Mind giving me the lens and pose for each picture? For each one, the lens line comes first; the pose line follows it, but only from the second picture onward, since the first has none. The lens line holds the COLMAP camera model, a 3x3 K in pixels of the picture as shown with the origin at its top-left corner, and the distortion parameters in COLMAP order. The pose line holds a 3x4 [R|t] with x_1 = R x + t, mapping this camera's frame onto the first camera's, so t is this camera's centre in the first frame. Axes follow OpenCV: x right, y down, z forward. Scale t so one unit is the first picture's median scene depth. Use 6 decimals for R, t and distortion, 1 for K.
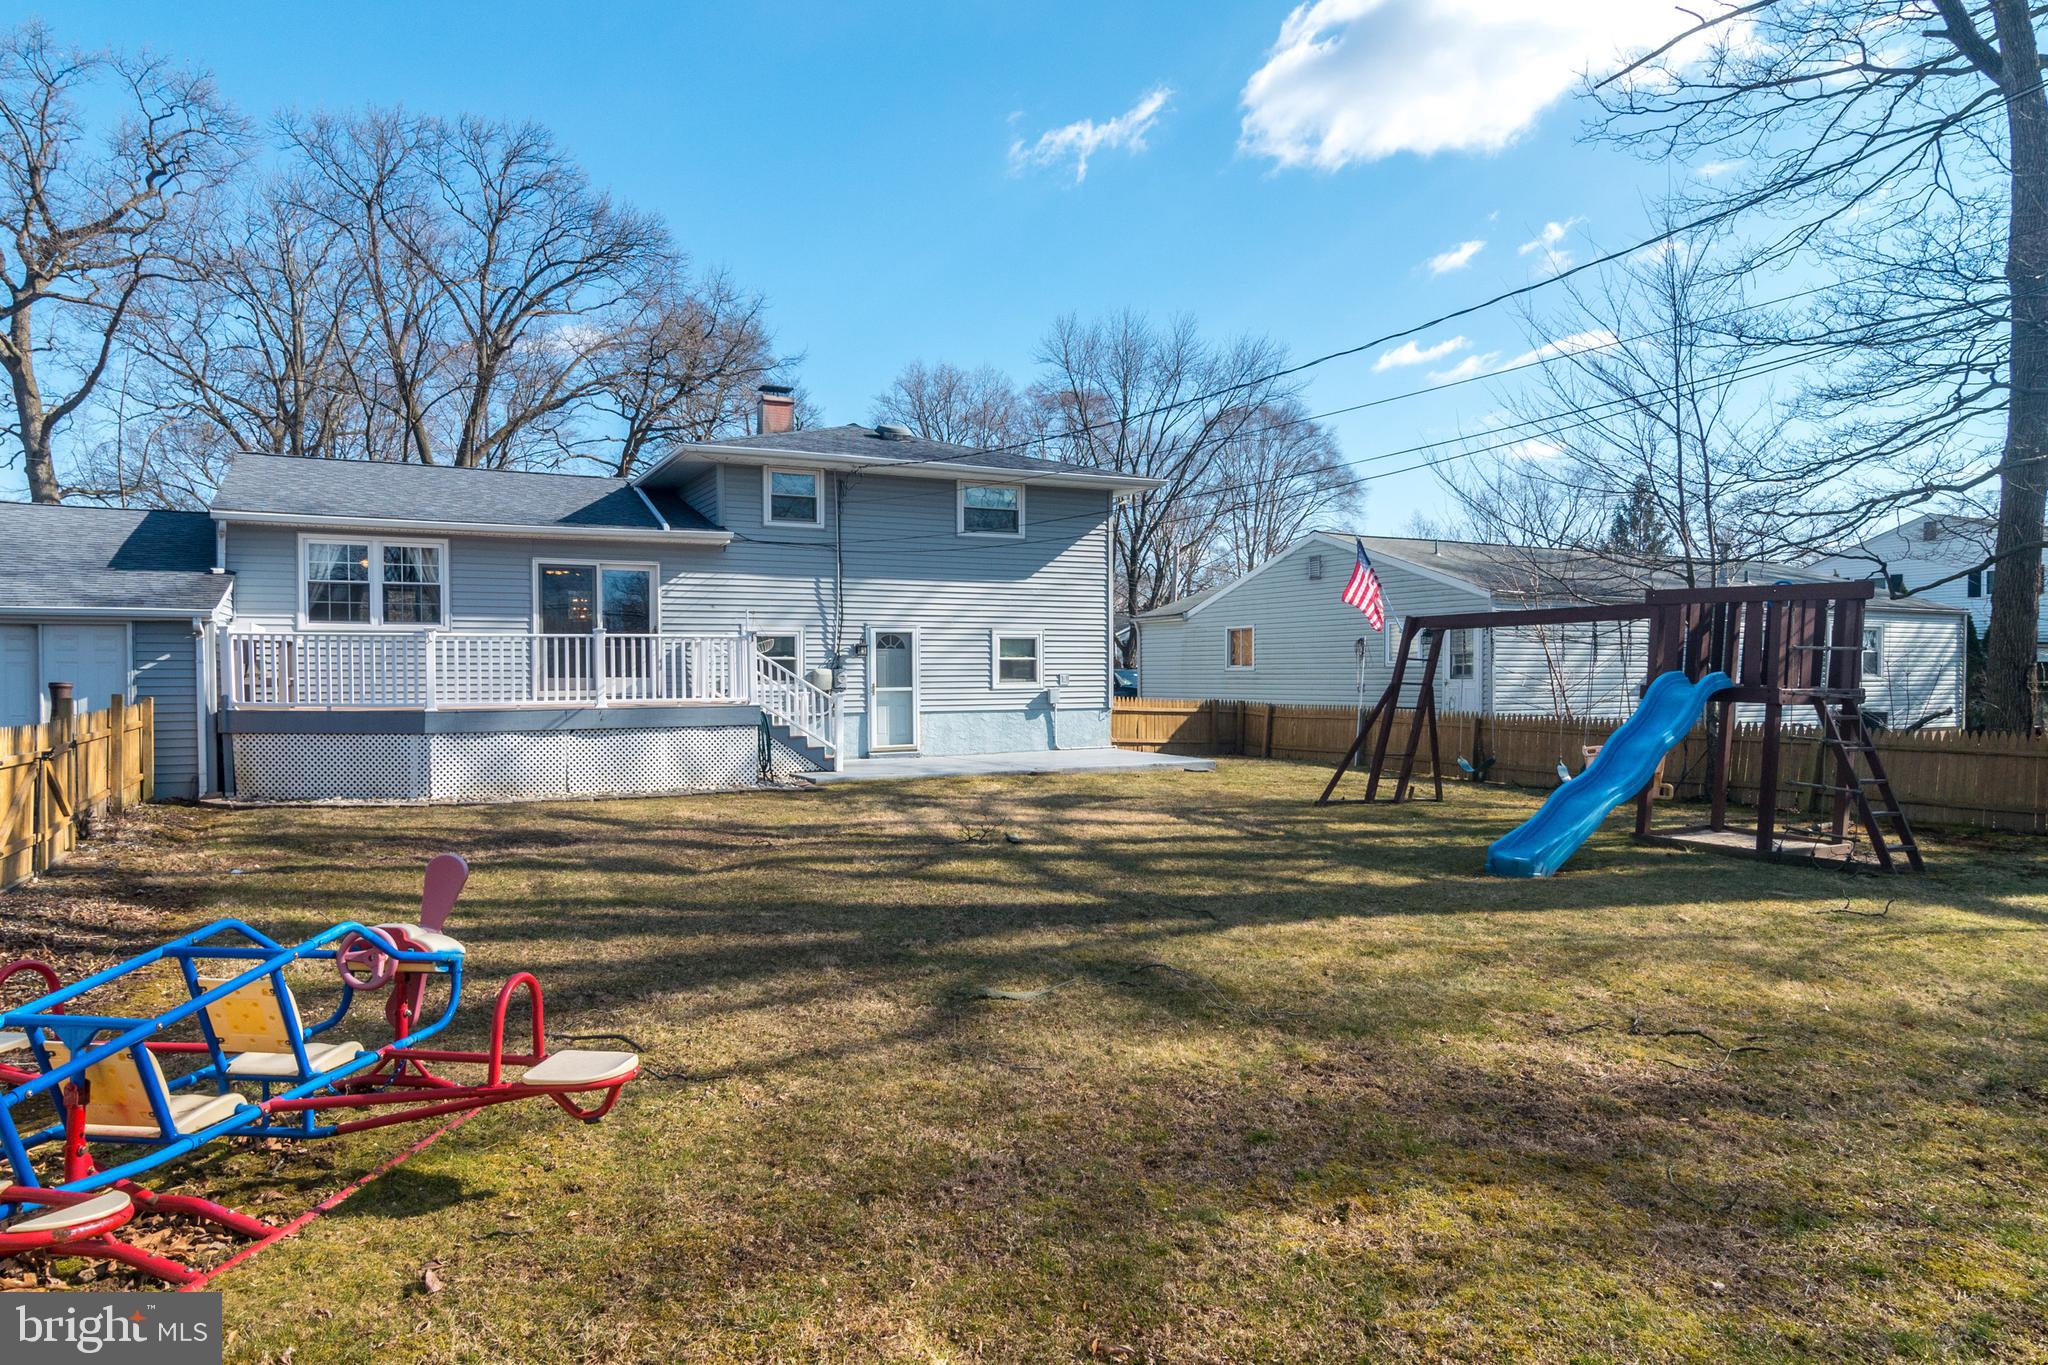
lens RADIAL K [[1269.4, 0, 1012.3], [0, 1269.4, 686.6], [0, 0, 1]] dist [0.003113, -0.001730]
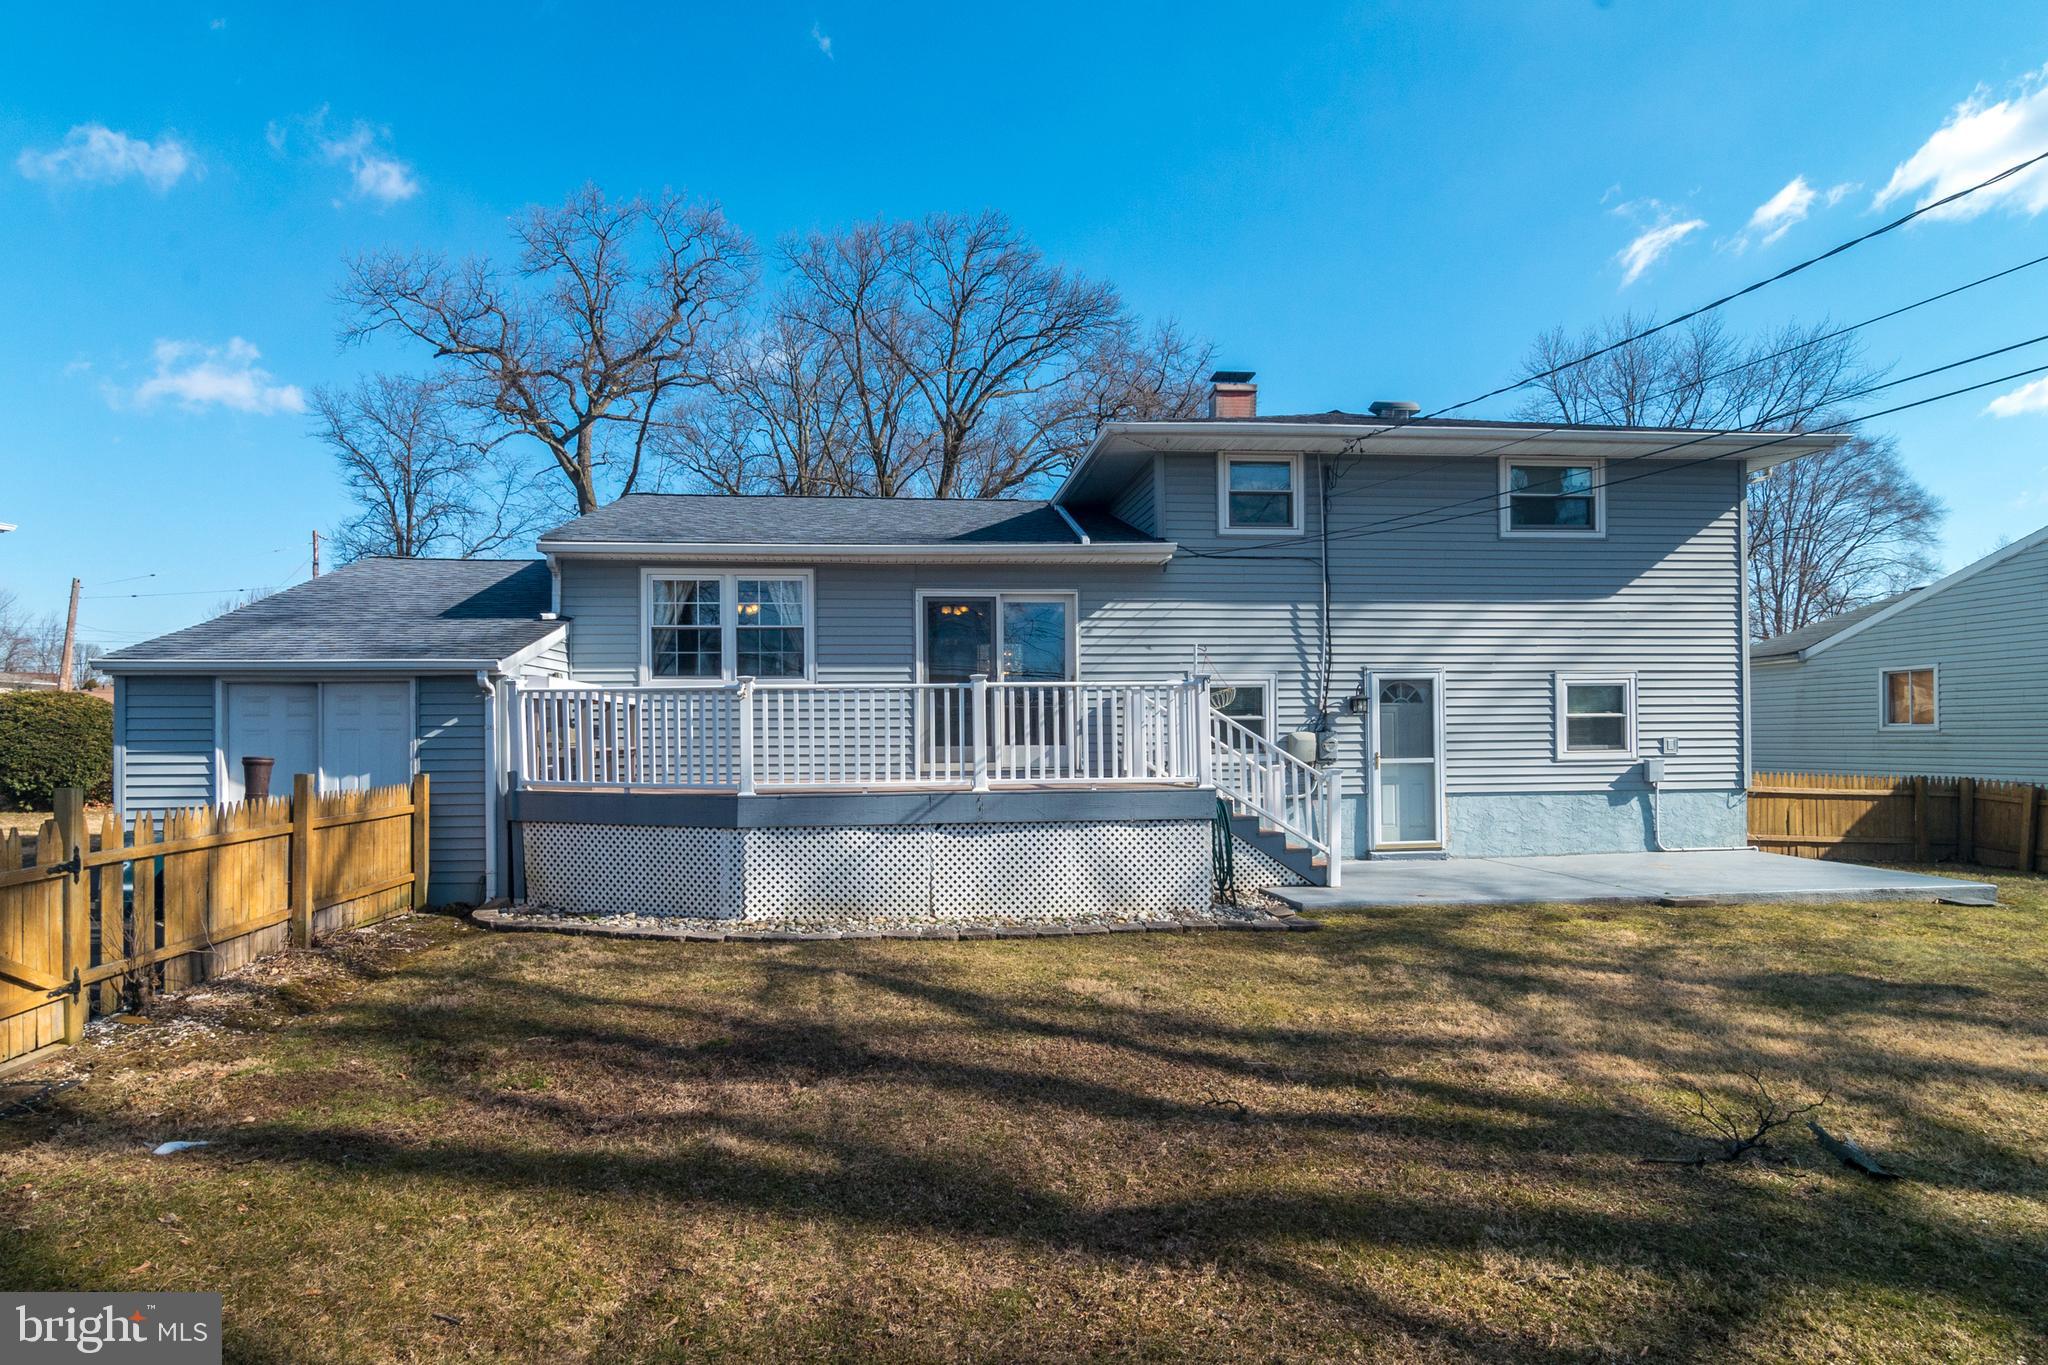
lens RADIAL K [[1116.4, 0, 974.8], [0, 1116.4, 729.0], [0, 0, 1]] dist [-0.005722, 0.000933]
pose [[0.919509, -0.006622, -0.393012, -0.071516], [0.000090, 0.999862, -0.016636, -0.005235], [0.393068, 0.015262, 0.919383, 0.348620]]
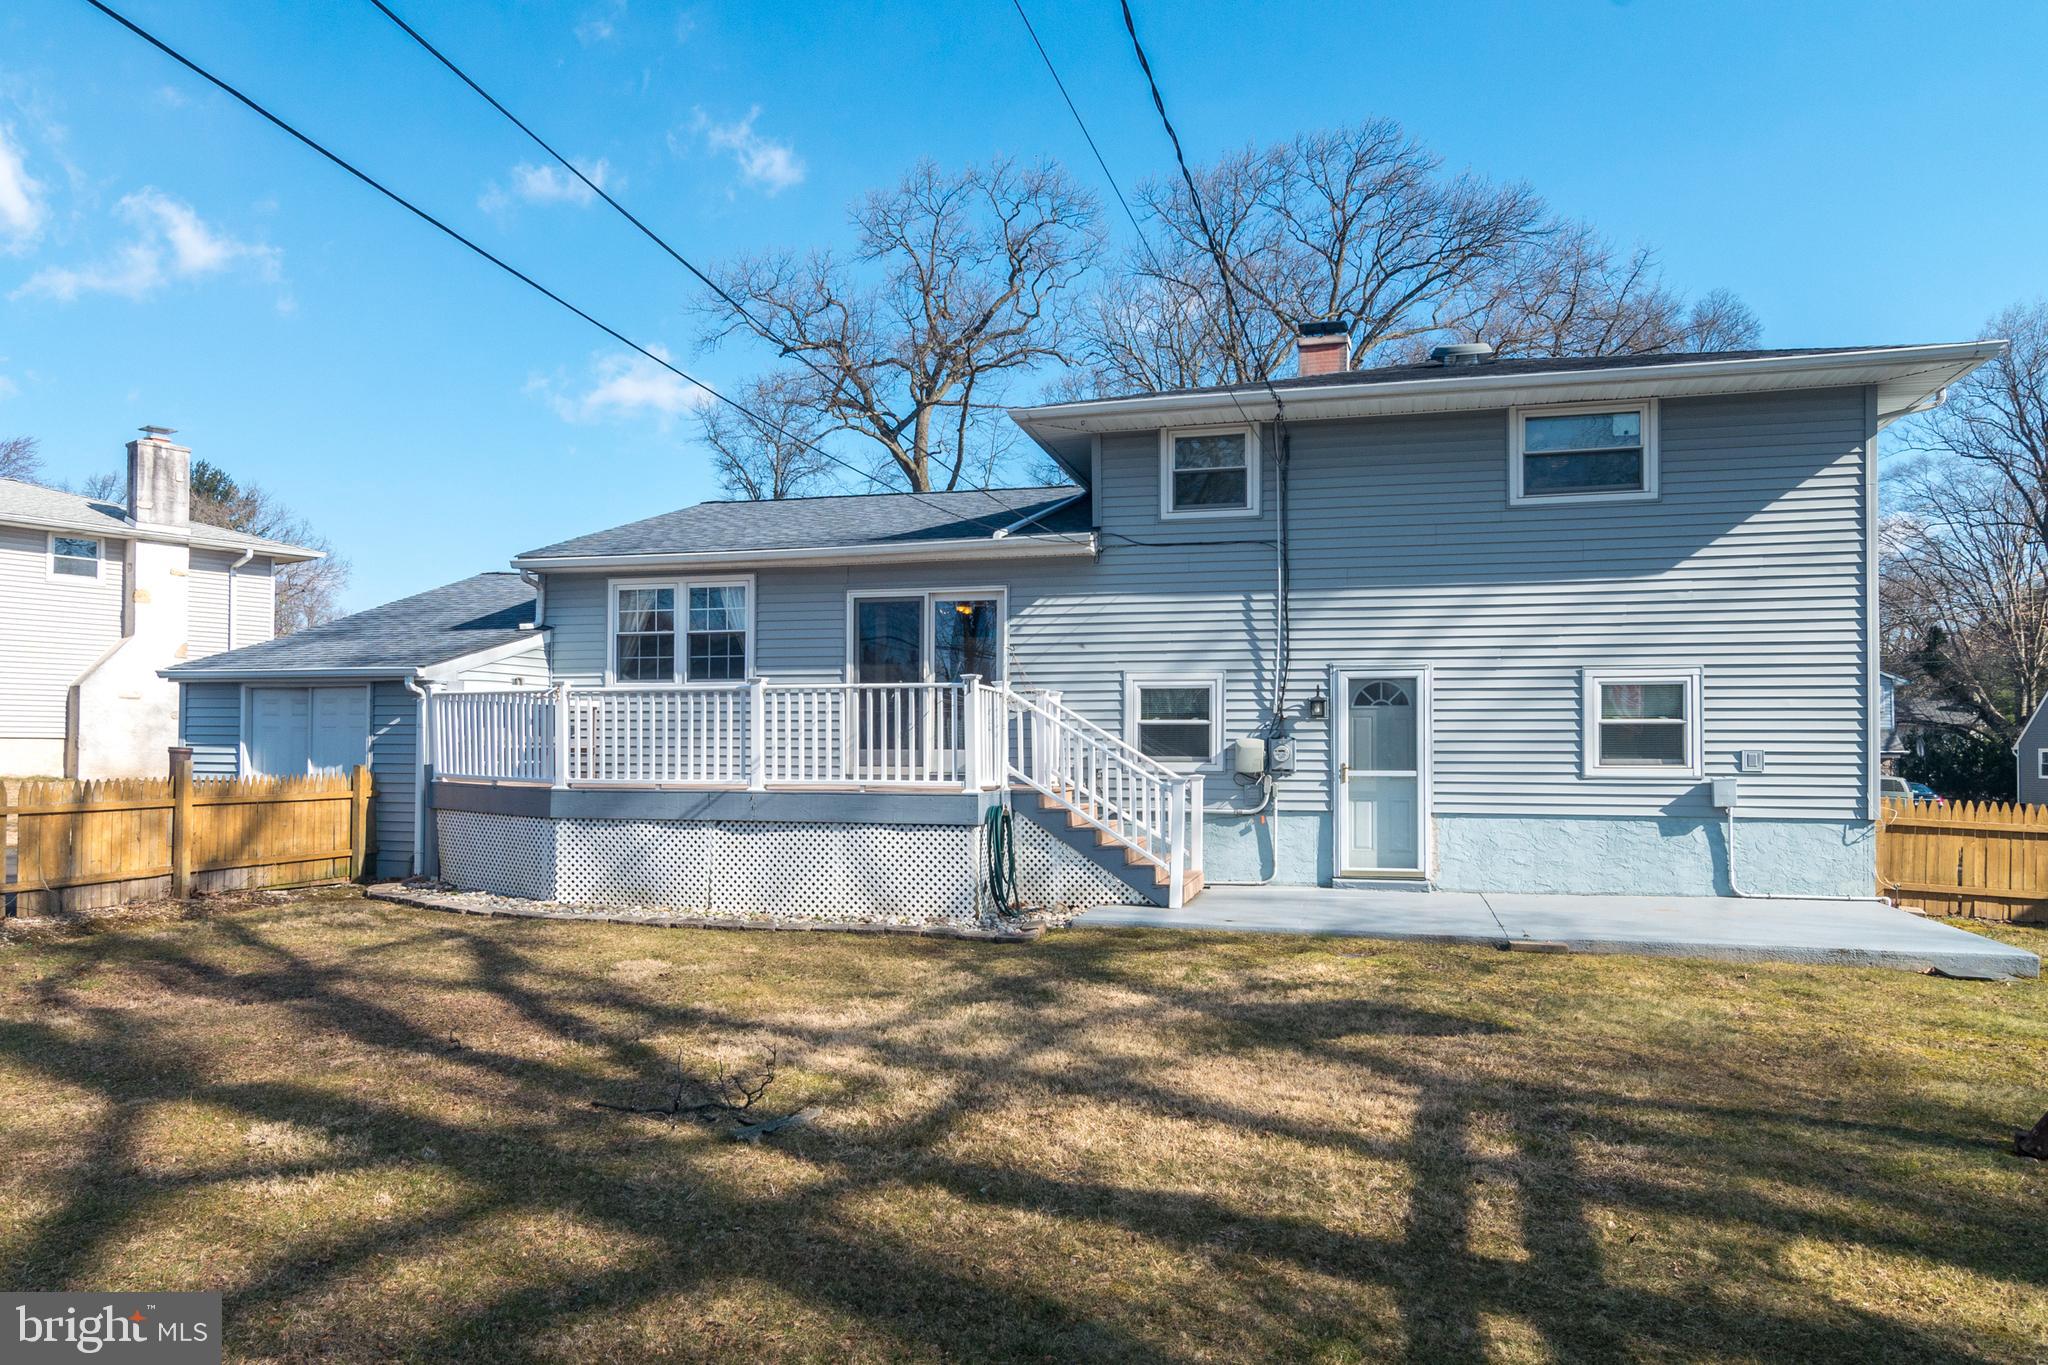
lens RADIAL K [[1337.8, 0, 1078.4], [0, 1337.8, 721.4], [0, 0, 1]] dist [-0.005697, 0.006012]
pose [[0.722212, -0.007256, -0.691634, 0.240805], [-0.015125, 0.999540, -0.026280, -0.003739], [0.691507, 0.029441, 0.721770, 0.456209]]
